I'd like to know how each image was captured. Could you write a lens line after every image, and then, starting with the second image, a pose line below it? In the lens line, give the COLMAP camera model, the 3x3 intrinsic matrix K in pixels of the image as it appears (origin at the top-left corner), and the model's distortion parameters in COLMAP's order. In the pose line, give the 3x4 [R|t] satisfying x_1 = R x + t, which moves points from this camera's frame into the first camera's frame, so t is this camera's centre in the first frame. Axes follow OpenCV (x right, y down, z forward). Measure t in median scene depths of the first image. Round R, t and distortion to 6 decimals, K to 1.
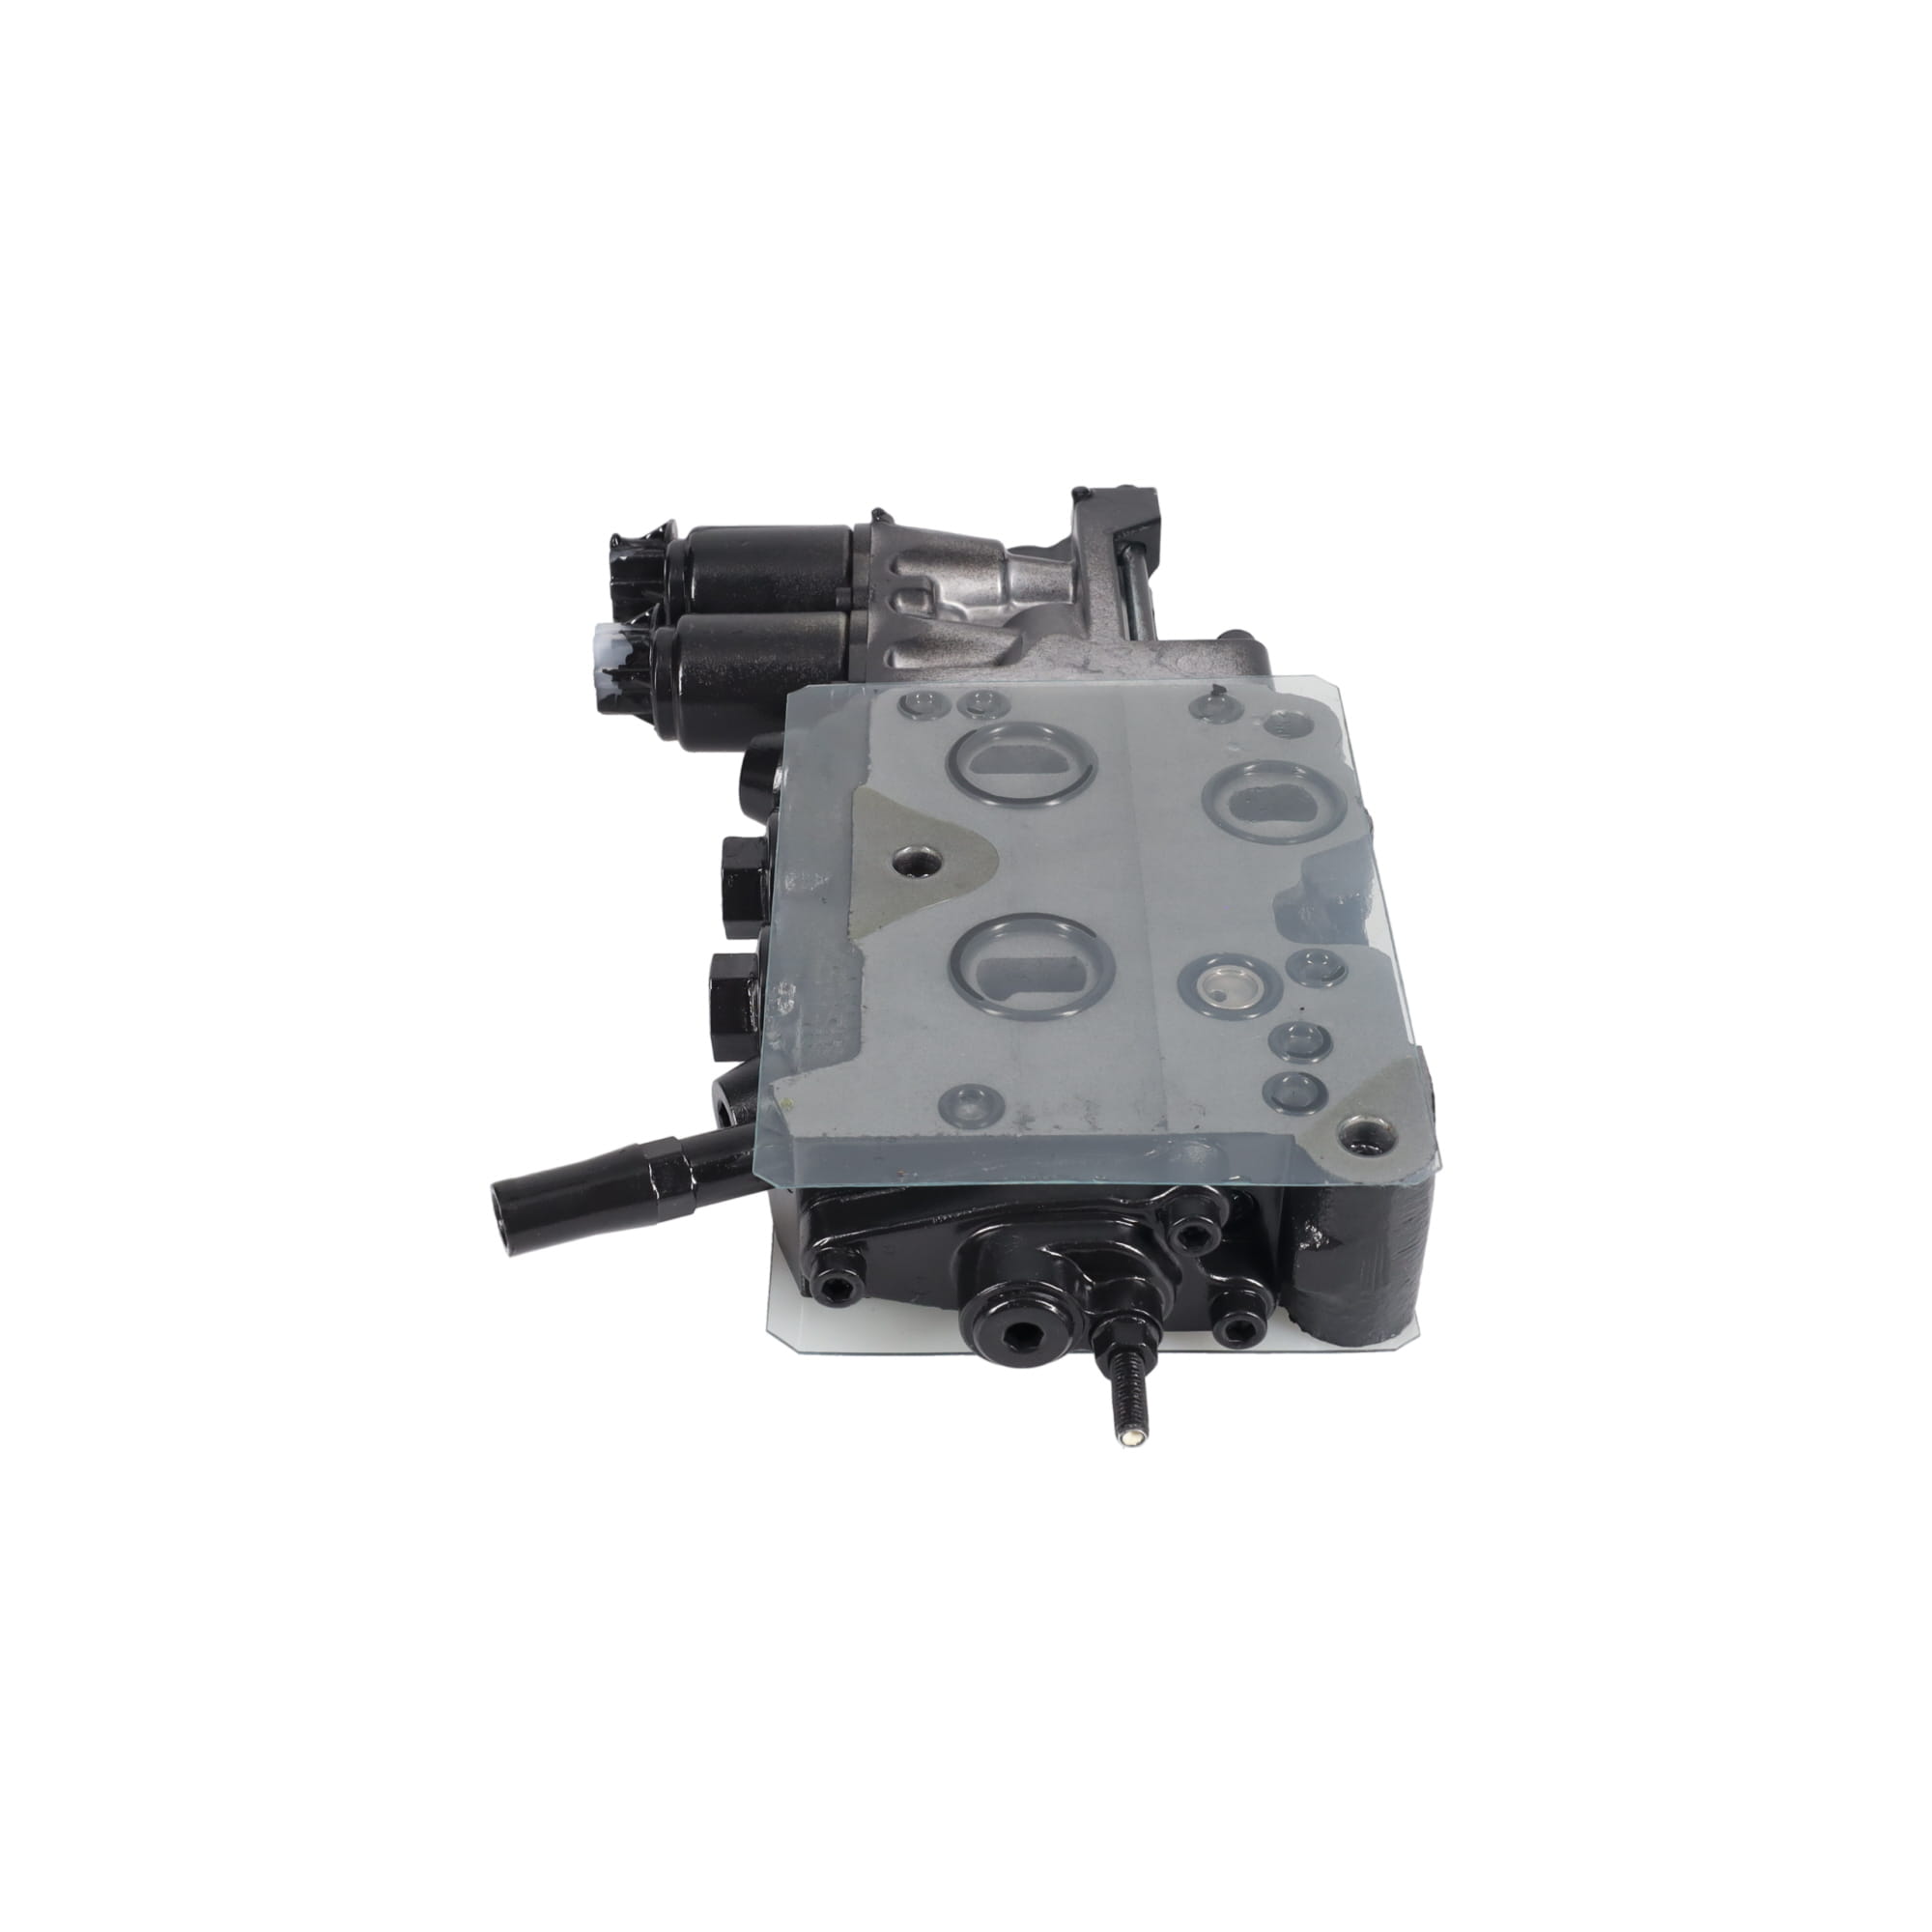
lens RADIAL K [[2685.2, 0, 907.3], [0, 2685.2, 966.5], [0, 0, 1]] dist [-0.034737, -0.011943]
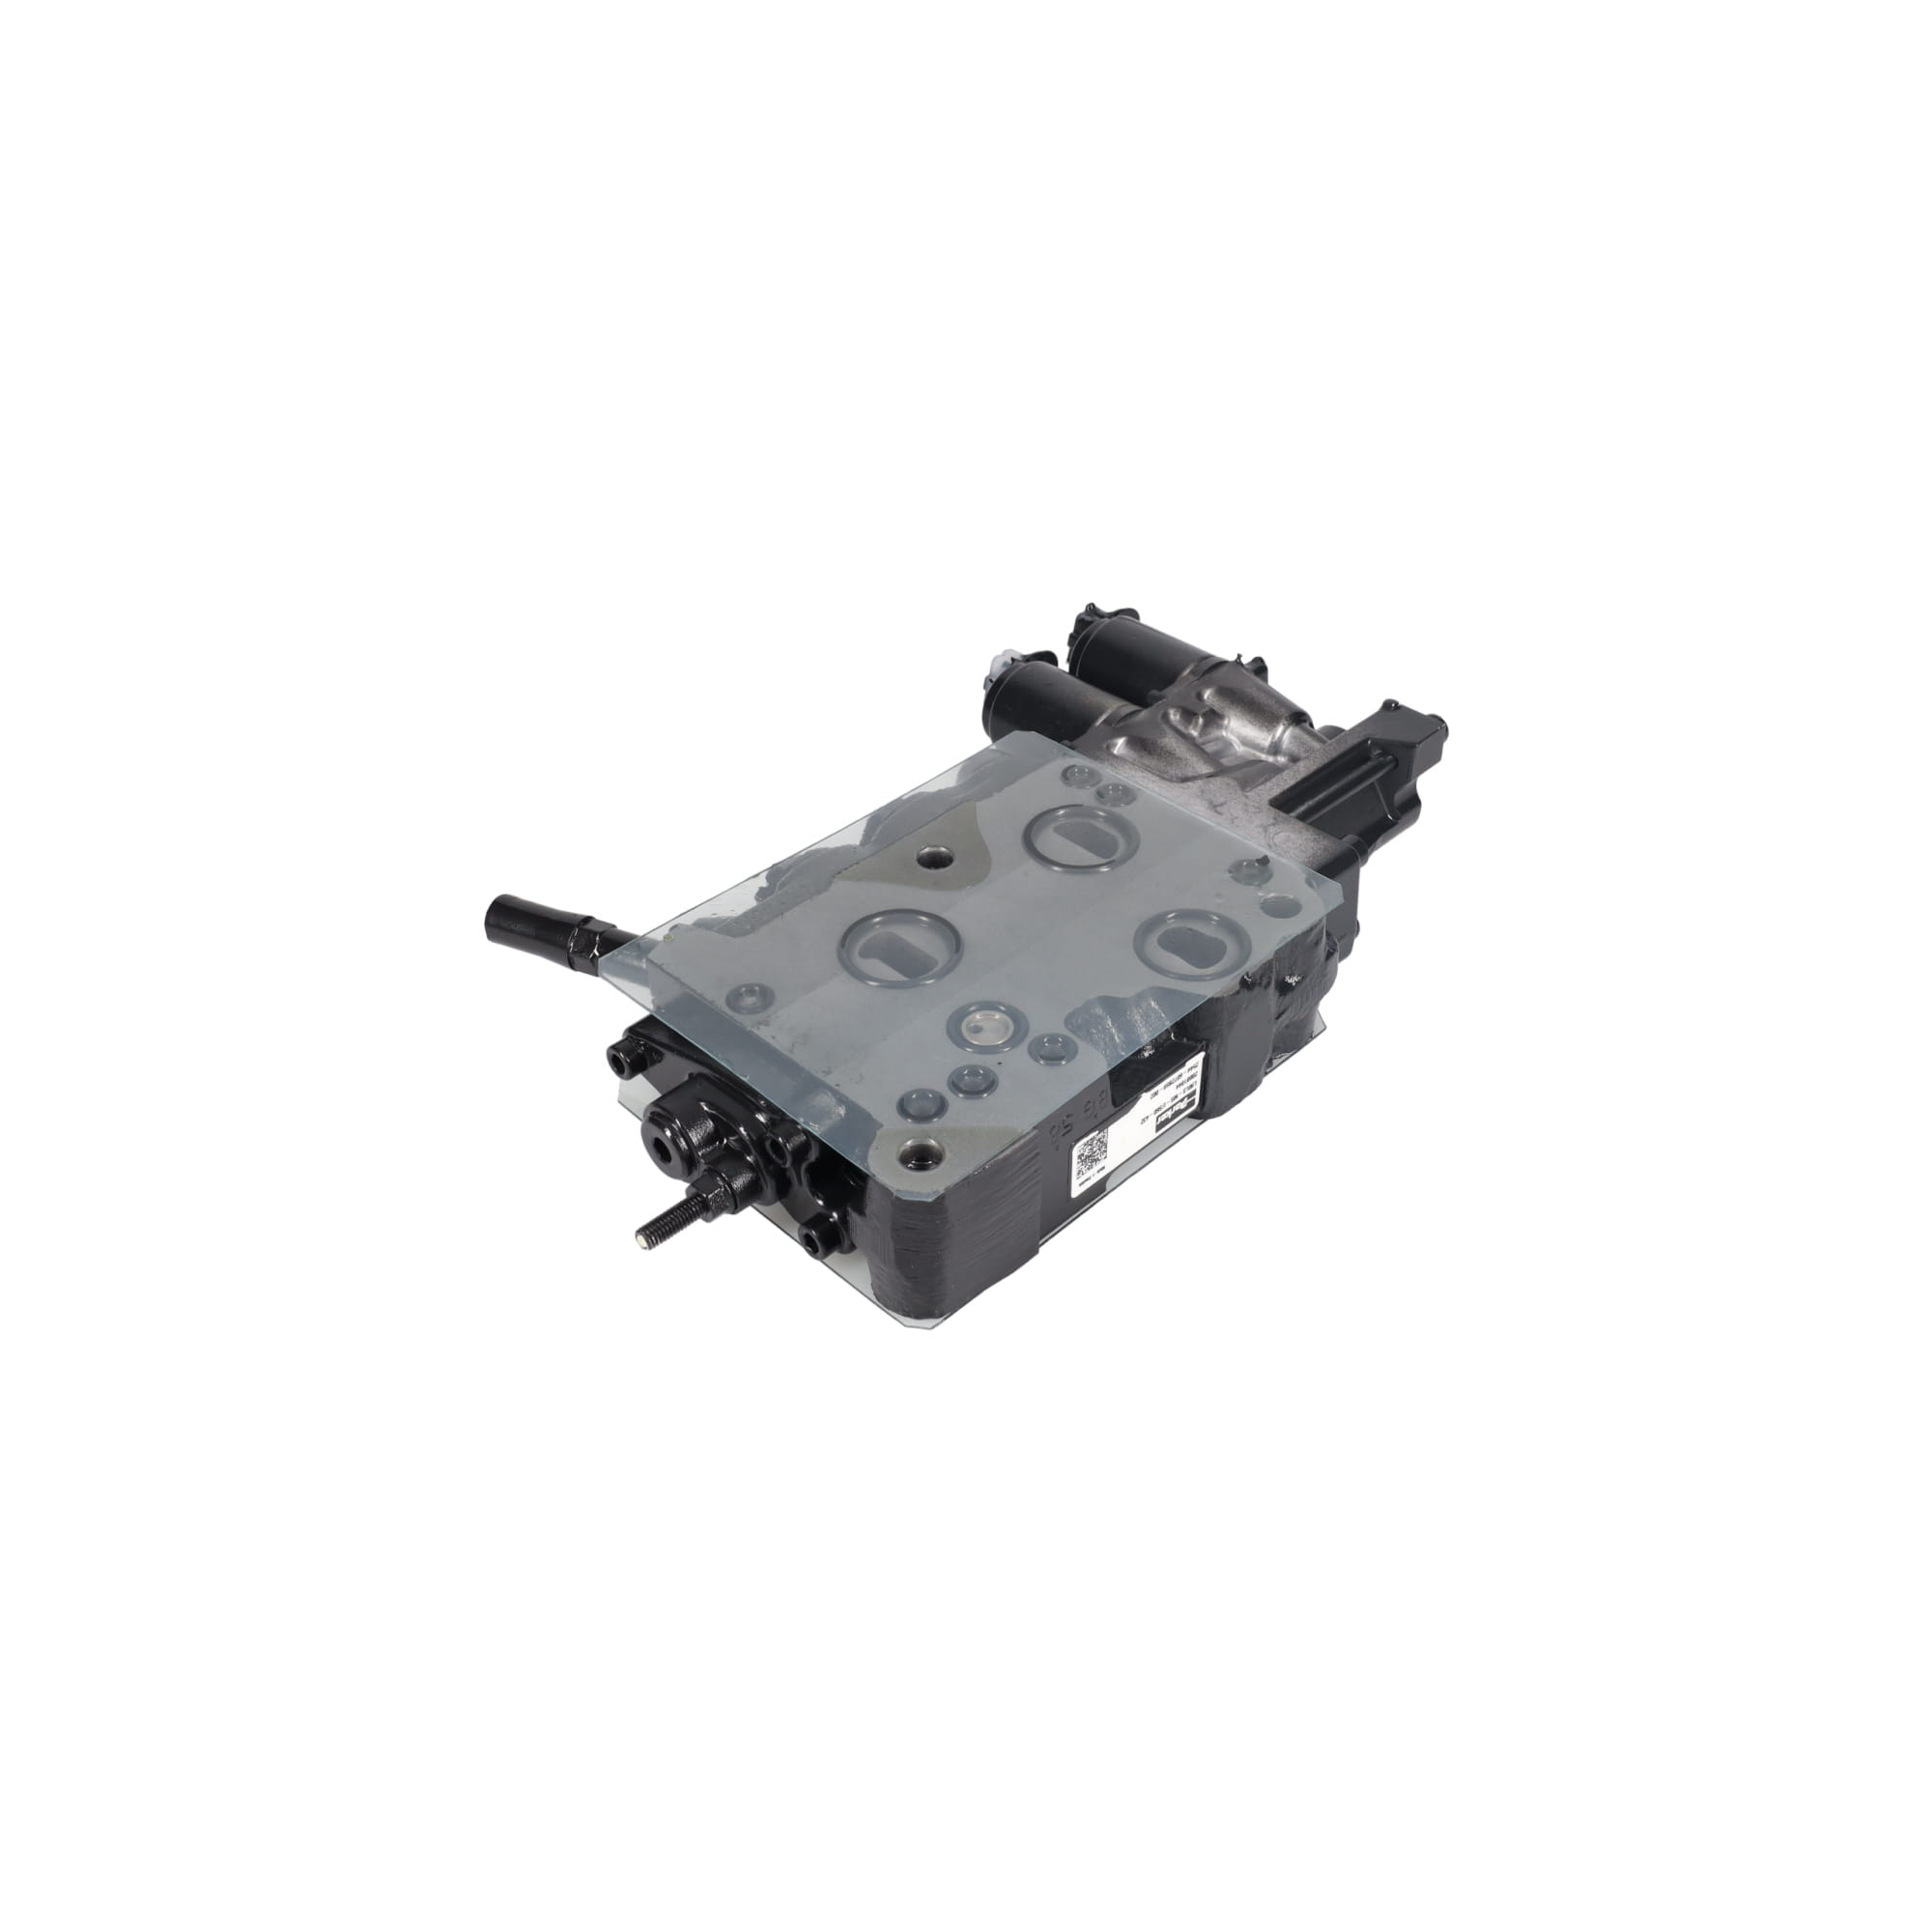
lens RADIAL K [[1989.5, 0, 966.0], [0, 1989.5, 966.0], [0, 0, 1]] dist [0.014480, 0.002148]
pose [[0.710926, 0.446907, -0.543008, 0.568483], [-0.444933, 0.883774, 0.144842, -0.139648], [0.544627, 0.138630, 0.827141, 0.190129]]
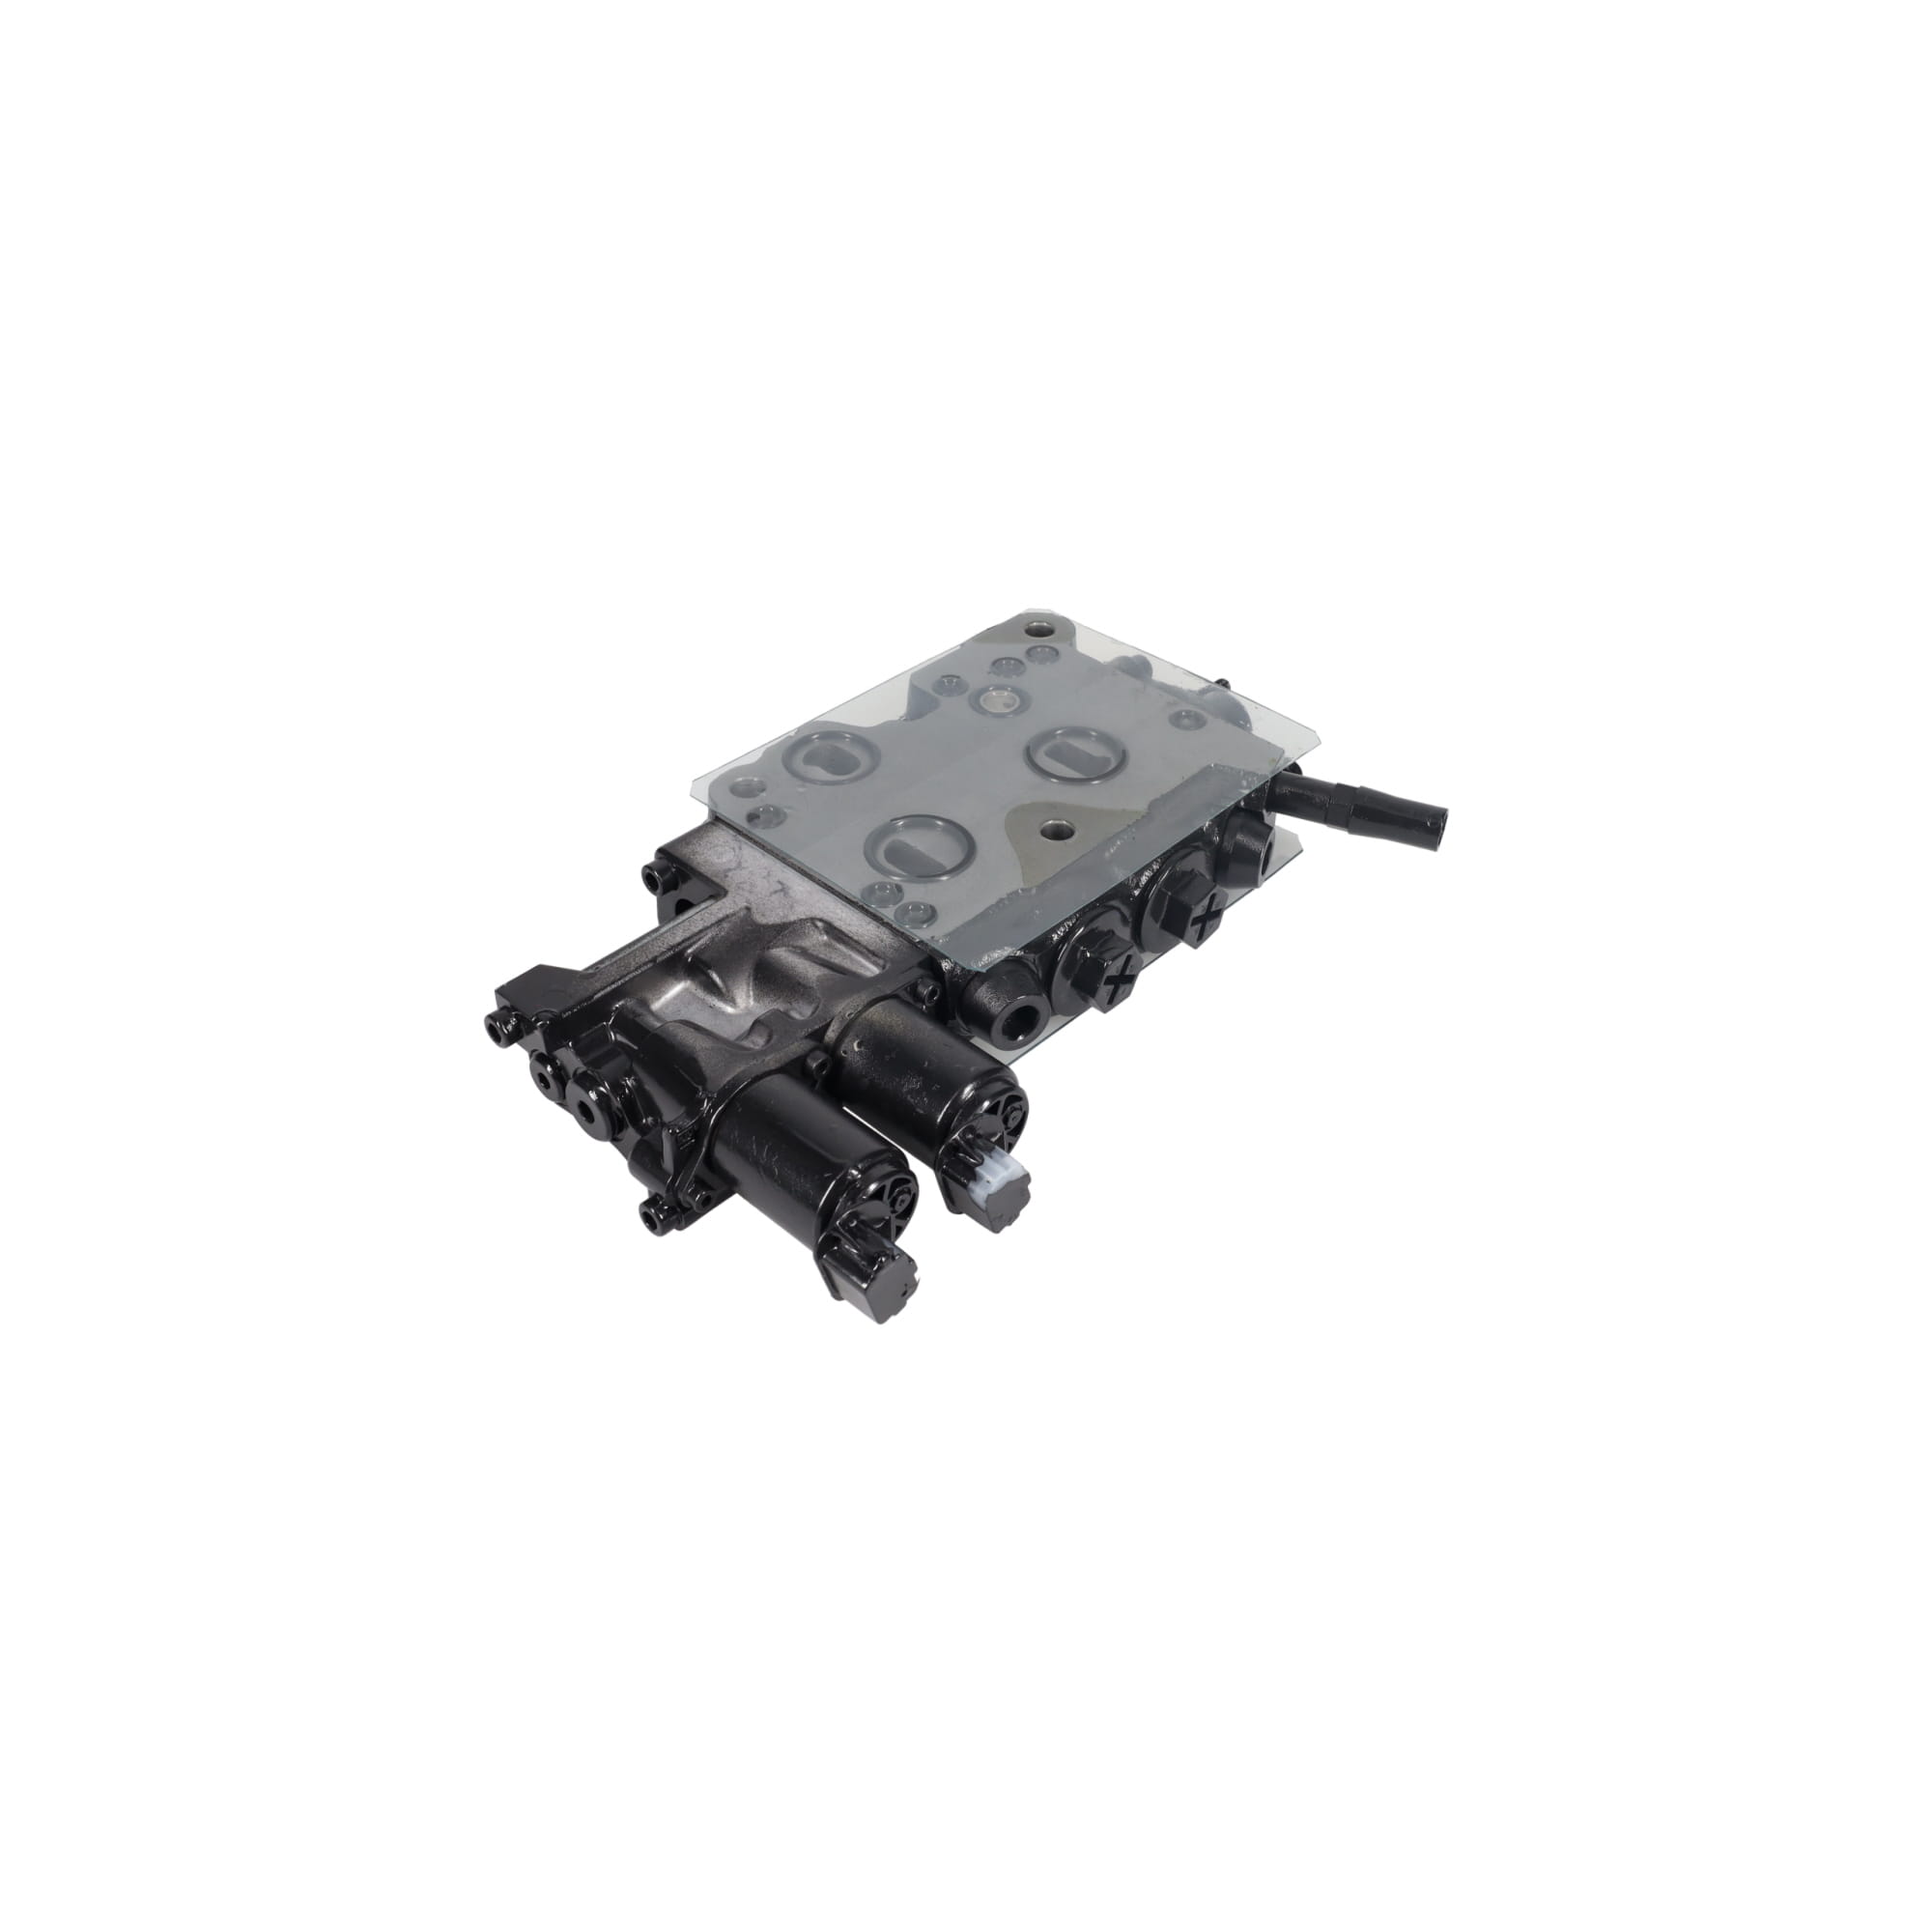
lens RADIAL K [[1877.9, 0, 1004.0], [0, 1877.9, 966.7], [0, 0, 1]] dist [0.004020, 0.000518]
pose [[-0.742064, -0.434060, 0.510817, -0.512455], [0.407820, 0.312447, 0.857939, -0.876686], [-0.532000, 0.844967, -0.054837, 1.112365]]
